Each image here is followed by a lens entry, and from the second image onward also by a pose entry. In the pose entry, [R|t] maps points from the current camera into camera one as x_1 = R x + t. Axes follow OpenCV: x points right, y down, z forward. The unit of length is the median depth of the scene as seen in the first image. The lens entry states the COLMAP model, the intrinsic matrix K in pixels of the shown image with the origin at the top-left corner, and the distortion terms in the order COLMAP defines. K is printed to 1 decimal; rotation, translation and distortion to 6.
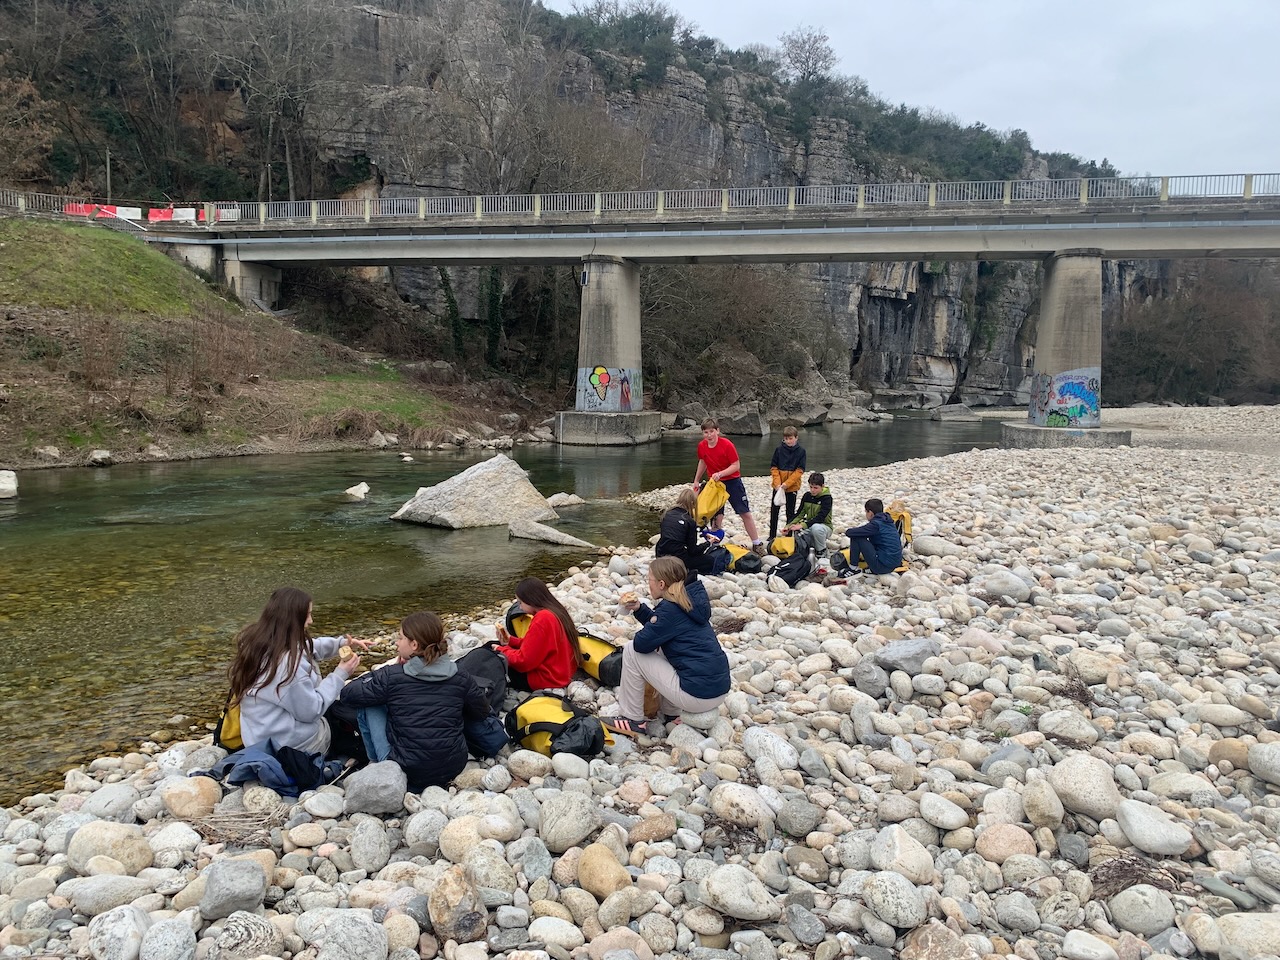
lens RADIAL K [[990.6, 0, 639.4], [0, 990.6, 479.3], [0, 0, 1]] dist [0.039471, -0.047145]
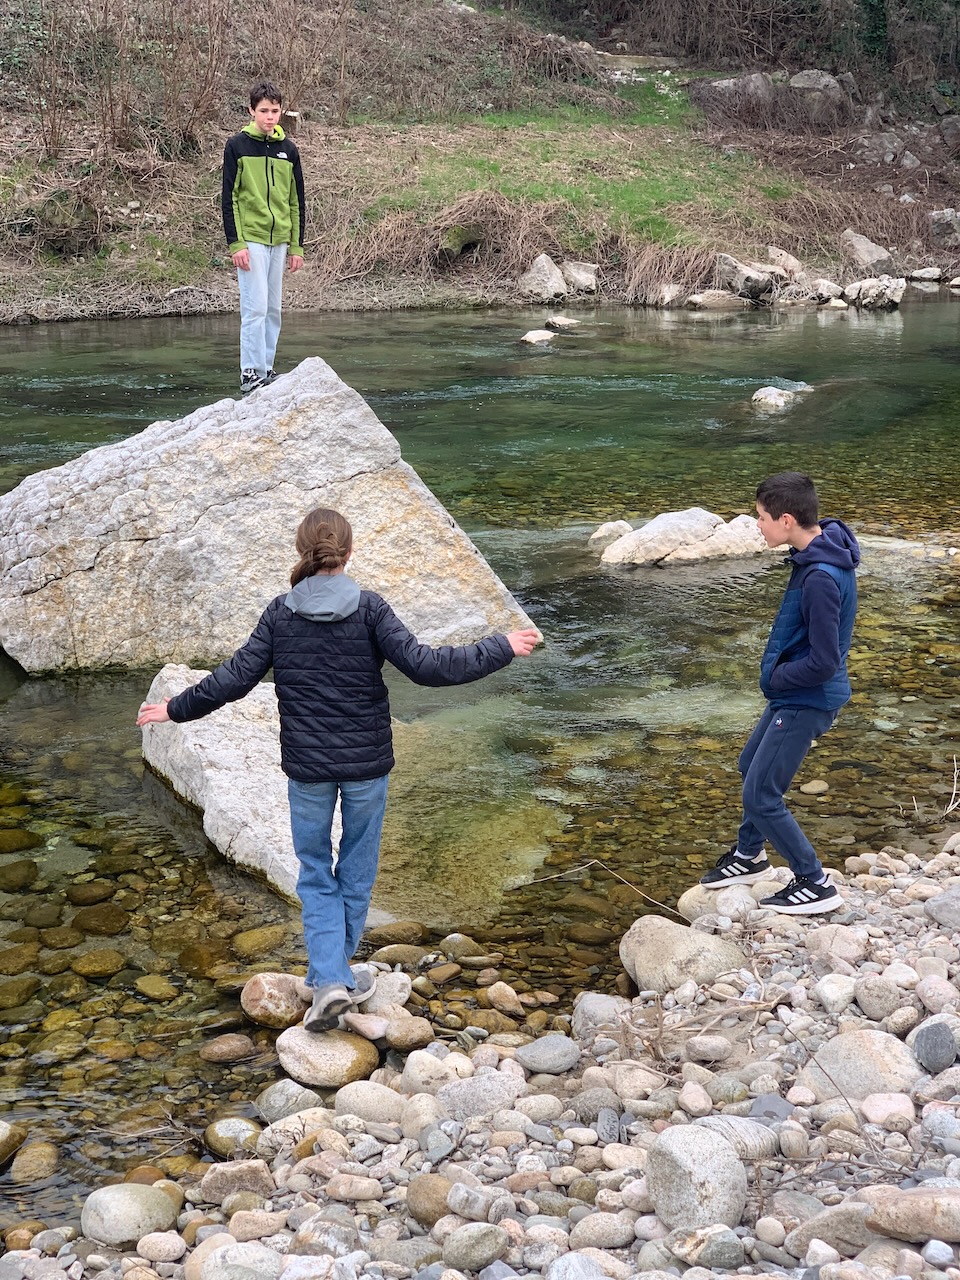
lens RADIAL K [[1930.3, 0, 479.4], [0, 1930.3, 639.6], [0, 0, 1]] dist [0.102433, 0.000000]
pose [[0.890467, 0.096320, -0.444736, 0.061089], [-0.029588, 0.987529, 0.154634, -0.017232], [0.454084, -0.124537, 0.882212, 0.313473]]
